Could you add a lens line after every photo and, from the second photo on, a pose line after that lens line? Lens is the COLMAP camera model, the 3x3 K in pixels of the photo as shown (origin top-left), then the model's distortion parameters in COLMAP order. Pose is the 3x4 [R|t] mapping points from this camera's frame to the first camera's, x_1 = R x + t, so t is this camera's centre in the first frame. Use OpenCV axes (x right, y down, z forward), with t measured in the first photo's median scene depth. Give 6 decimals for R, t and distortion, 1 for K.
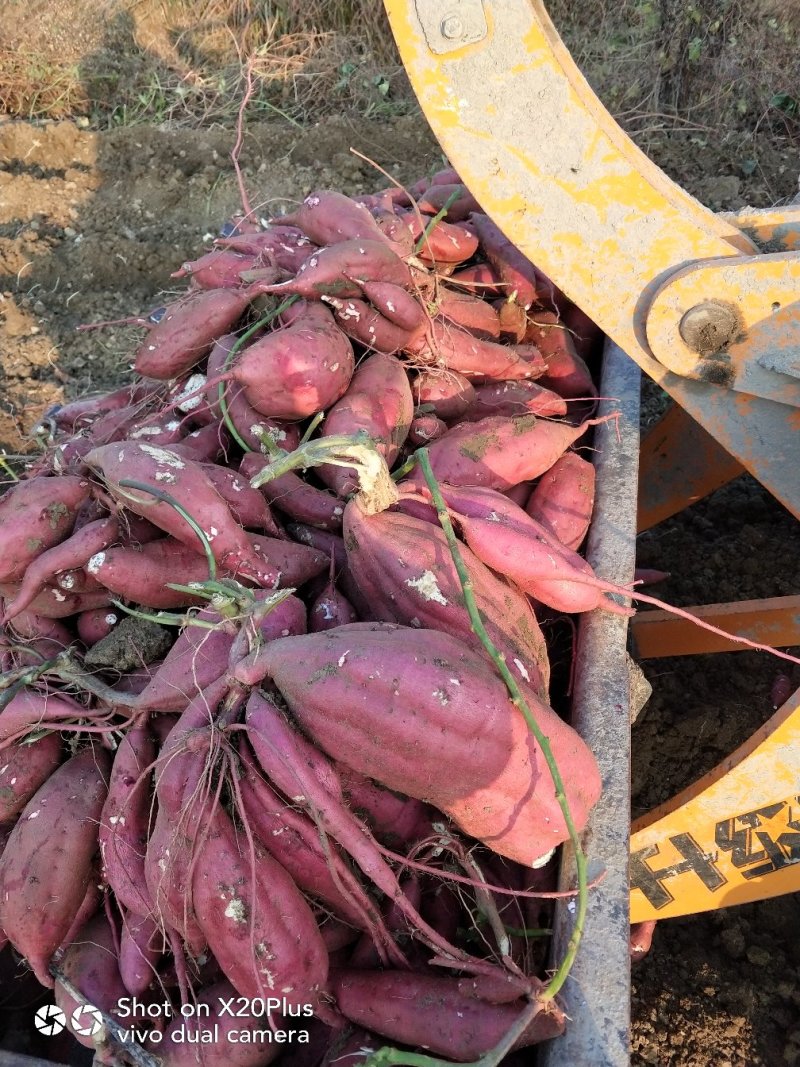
lens RADIAL K [[903.2, 0, 396.3], [0, 903.2, 499.7], [0, 0, 1]] dist [-0.029849, 0.131780]
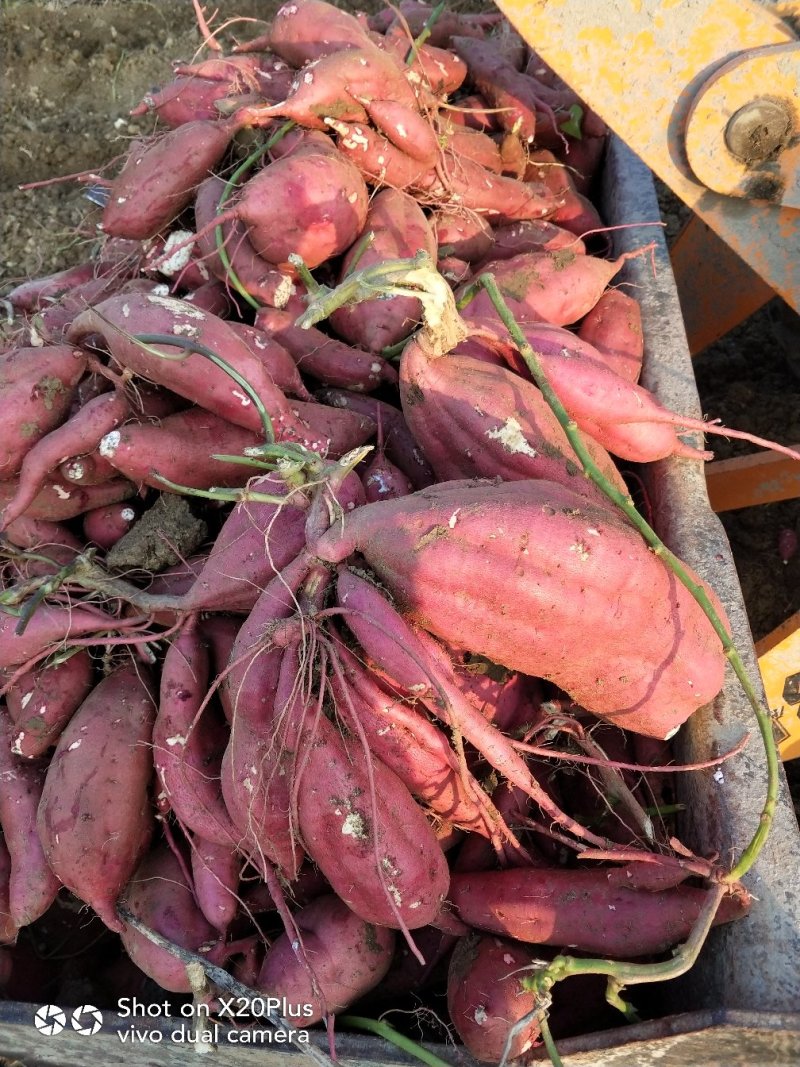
lens RADIAL K [[903.2, 0, 396.3], [0, 903.2, 499.7], [0, 0, 1]] dist [-0.029849, 0.131780]
pose [[0.993265, -0.093724, 0.068114, -0.131012], [0.086223, 0.990645, 0.105777, 0.054447], [-0.077391, -0.099192, 0.992054, 0.153935]]
